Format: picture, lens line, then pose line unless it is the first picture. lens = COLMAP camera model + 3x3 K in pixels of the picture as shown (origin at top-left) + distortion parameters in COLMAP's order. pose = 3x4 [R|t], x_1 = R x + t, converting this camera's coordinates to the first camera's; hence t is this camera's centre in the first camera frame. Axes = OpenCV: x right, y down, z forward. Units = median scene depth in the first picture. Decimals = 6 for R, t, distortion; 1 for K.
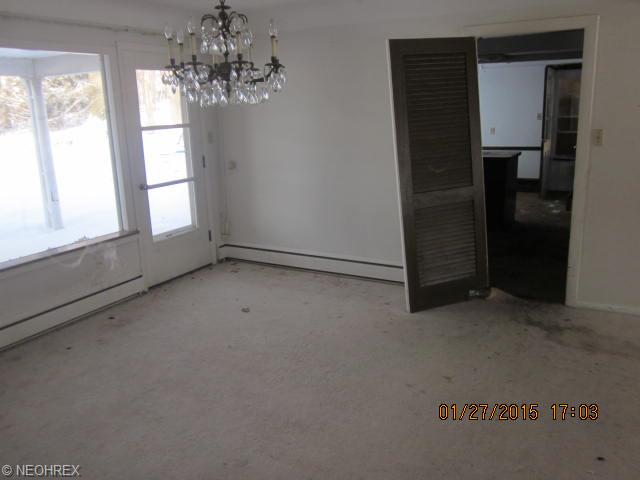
lens RADIAL K [[537.5, 0, 320.0], [0, 537.5, 240.0], [0, 0, 1]] dist [-0.009101, -0.001608]
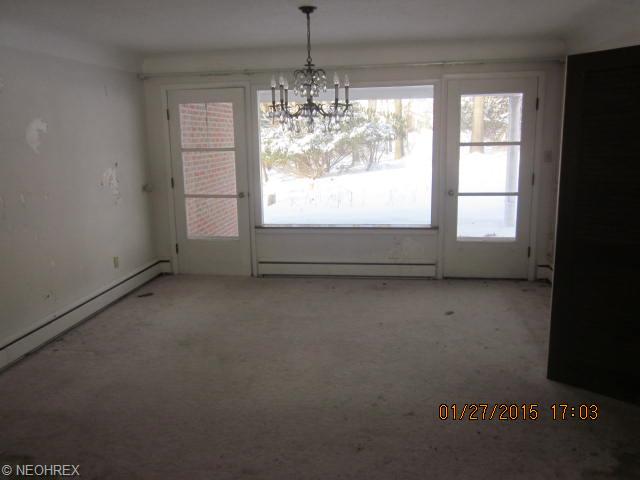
lens RADIAL K [[537.5, 0, 320.0], [0, 537.5, 240.0], [0, 0, 1]] dist [-0.009101, -0.001608]
pose [[0.342263, 0.205954, -0.916755, 0.676985], [-0.215427, 0.966892, 0.136789, -0.096267], [0.914575, 0.150676, 0.375299, 0.295885]]
